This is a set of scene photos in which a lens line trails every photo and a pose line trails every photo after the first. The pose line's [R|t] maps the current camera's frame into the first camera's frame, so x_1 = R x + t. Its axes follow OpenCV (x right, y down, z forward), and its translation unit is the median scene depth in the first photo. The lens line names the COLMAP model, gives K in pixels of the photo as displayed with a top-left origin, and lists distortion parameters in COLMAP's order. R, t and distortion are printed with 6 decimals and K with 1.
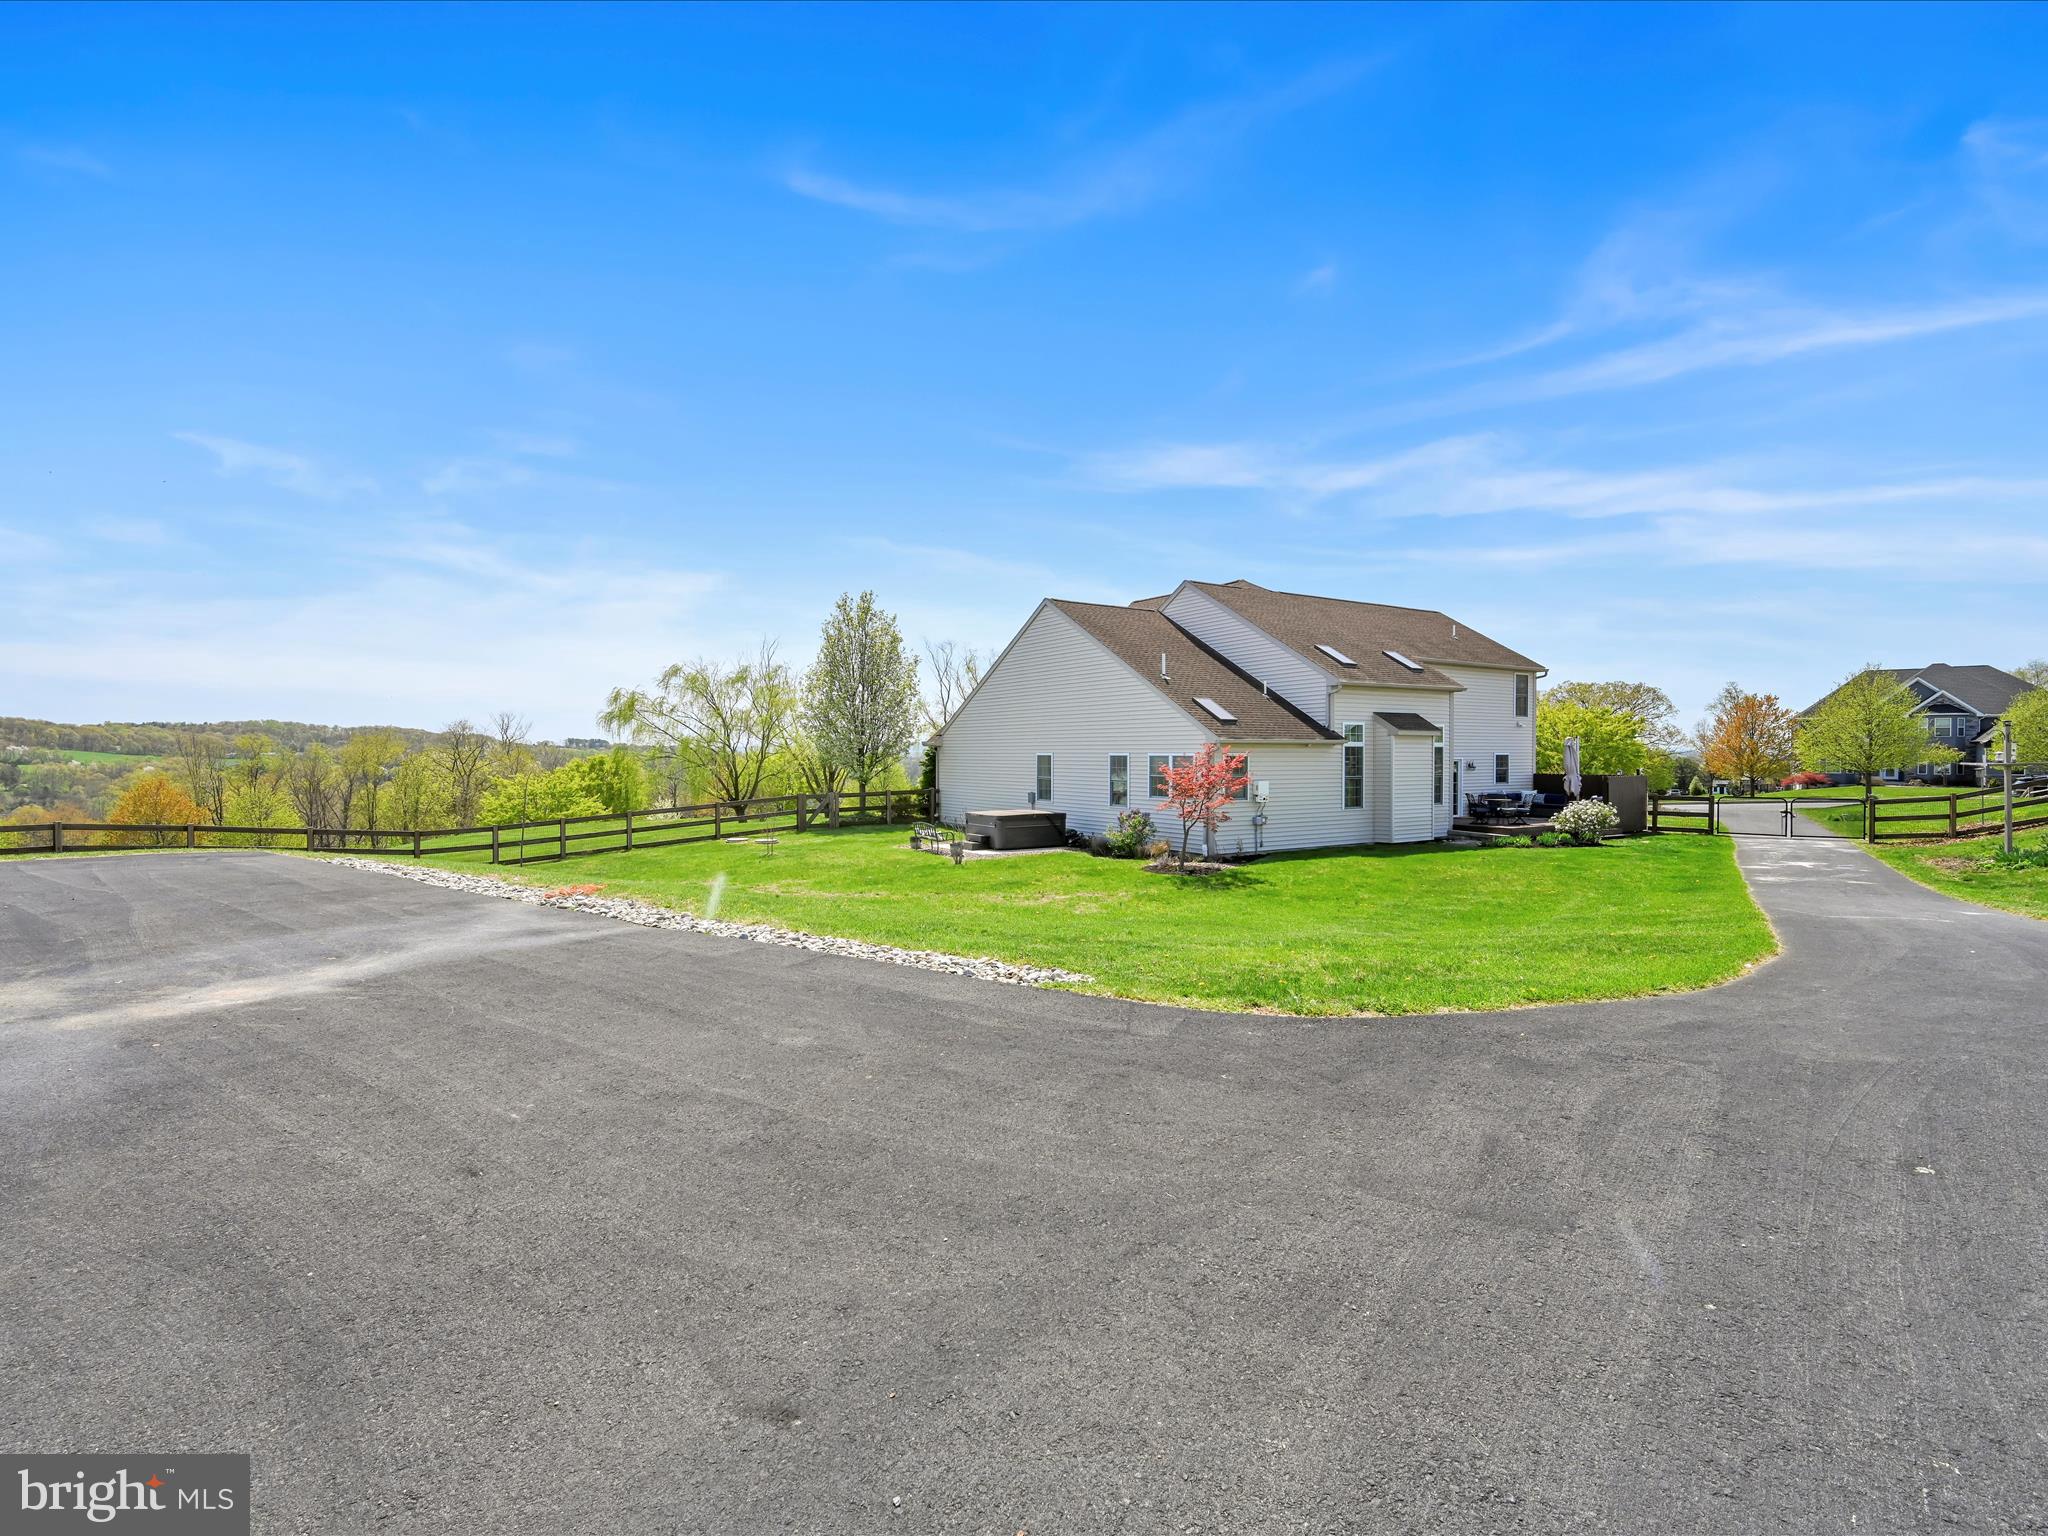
lens RADIAL K [[986.3, 0, 1019.2], [0, 986.3, 760.0], [0, 0, 1]] dist [0.001049, -0.000028]
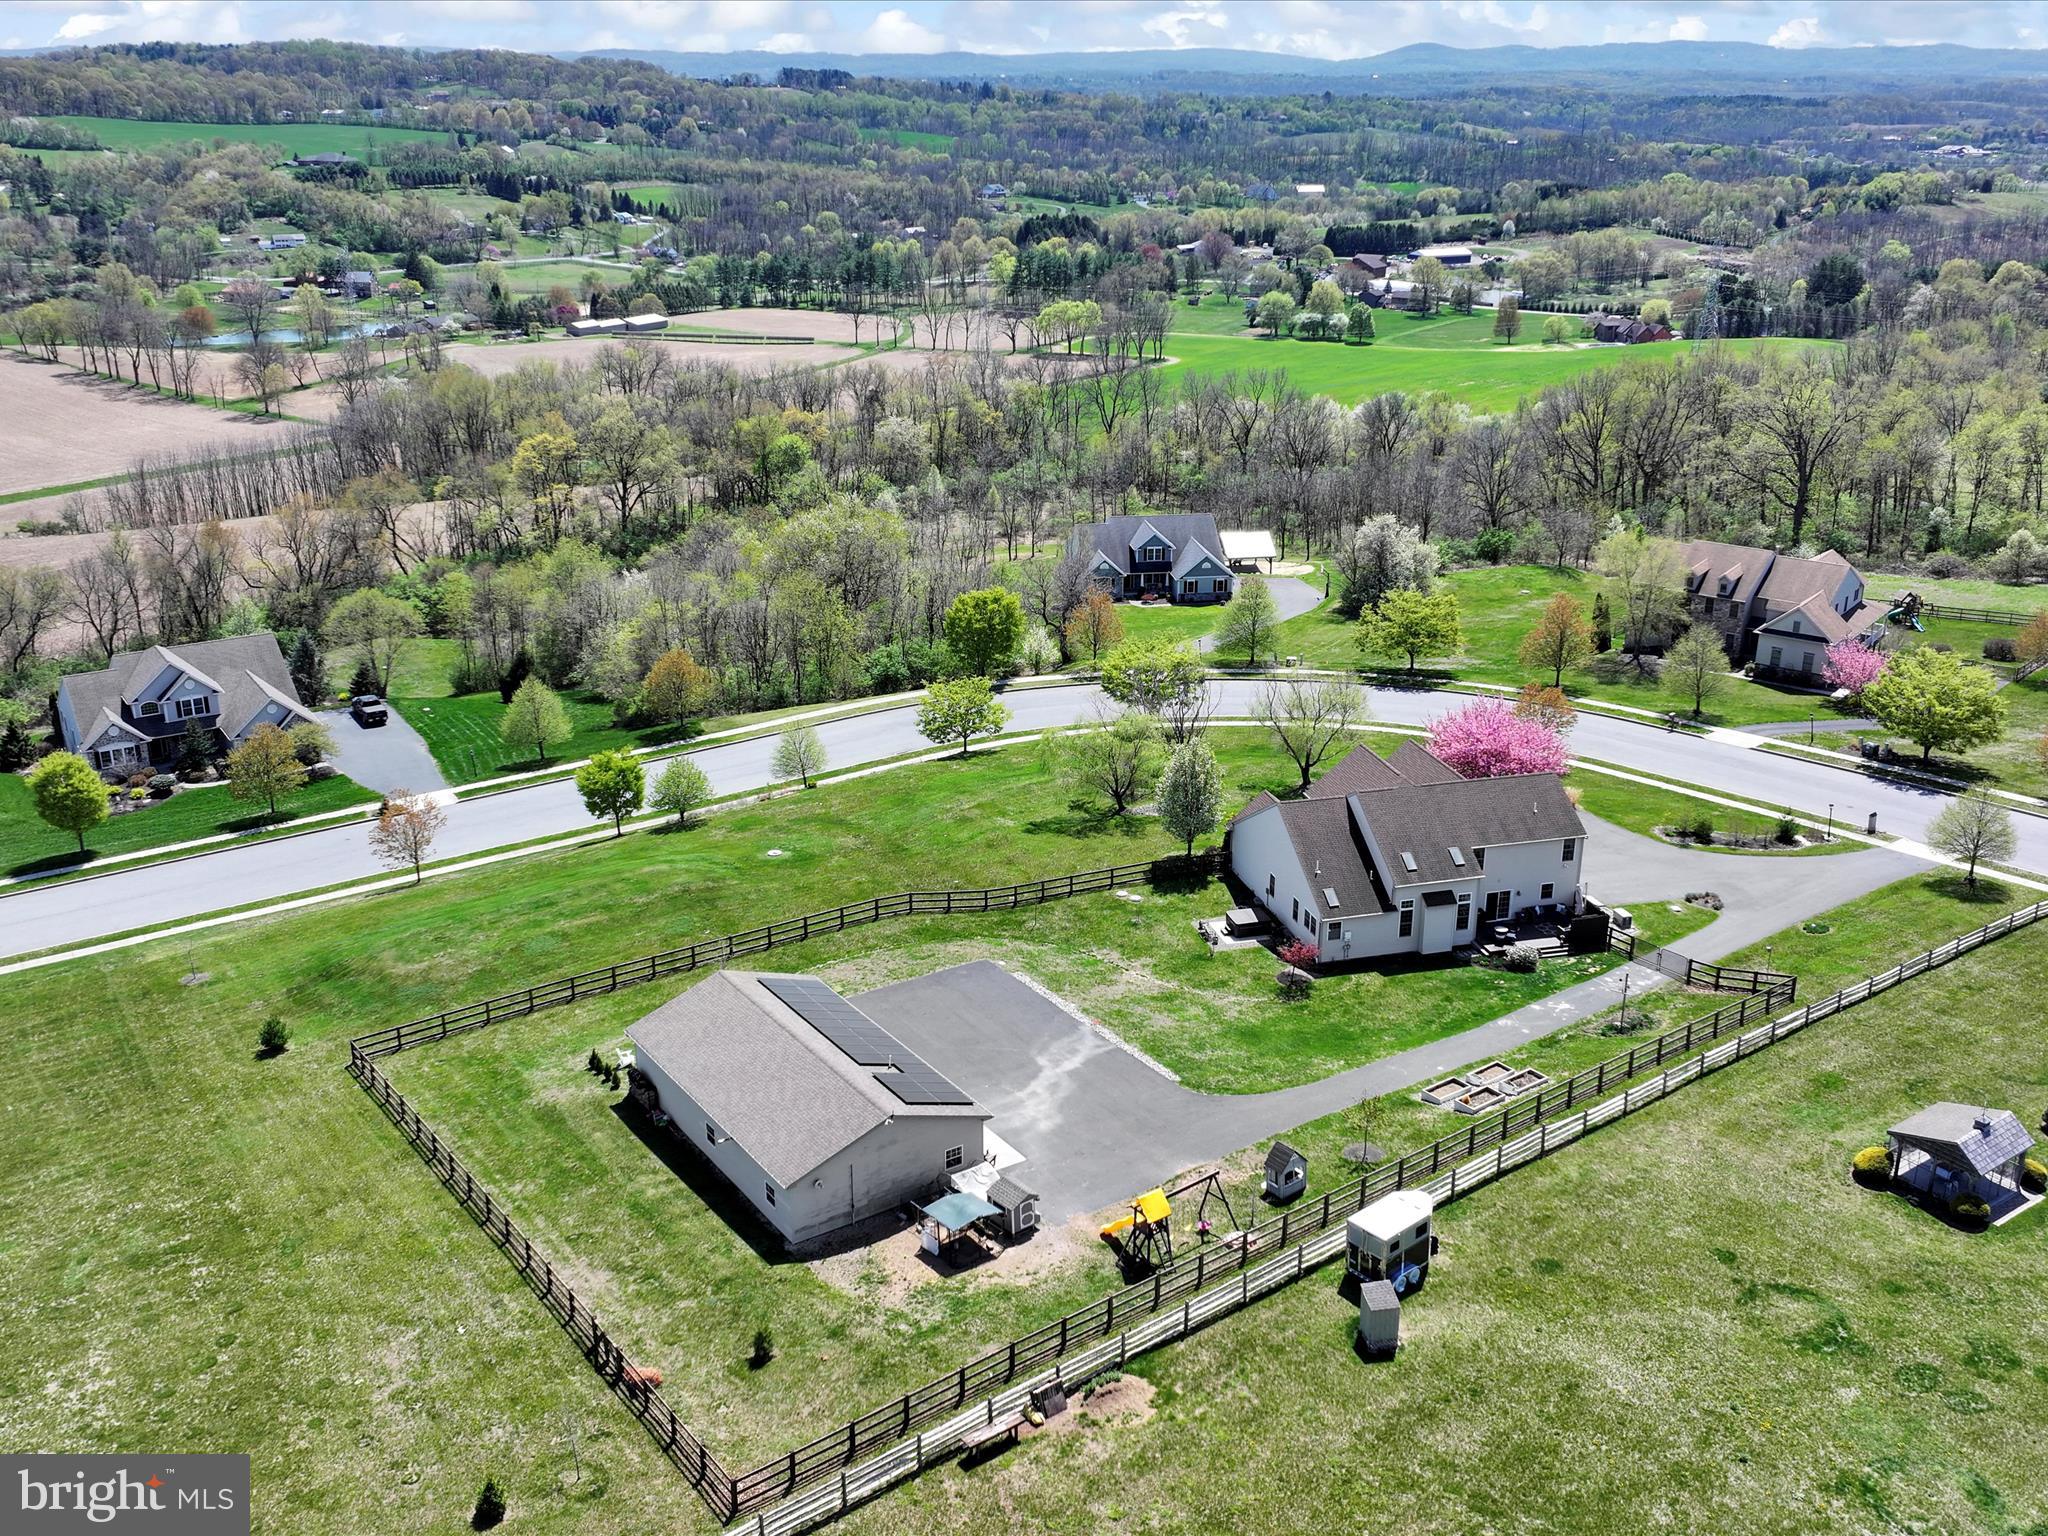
lens RADIAL K [[1936.1, 0, 1018.9], [0, 1936.1, 726.0], [0, 0, 1]] dist [0.011575, -0.010853]
pose [[0.952968, 0.104209, -0.284592, 0.628905], [-0.007945, 0.947294, 0.320268, -1.566099], [0.302967, -0.302945, 0.903568, -2.638347]]
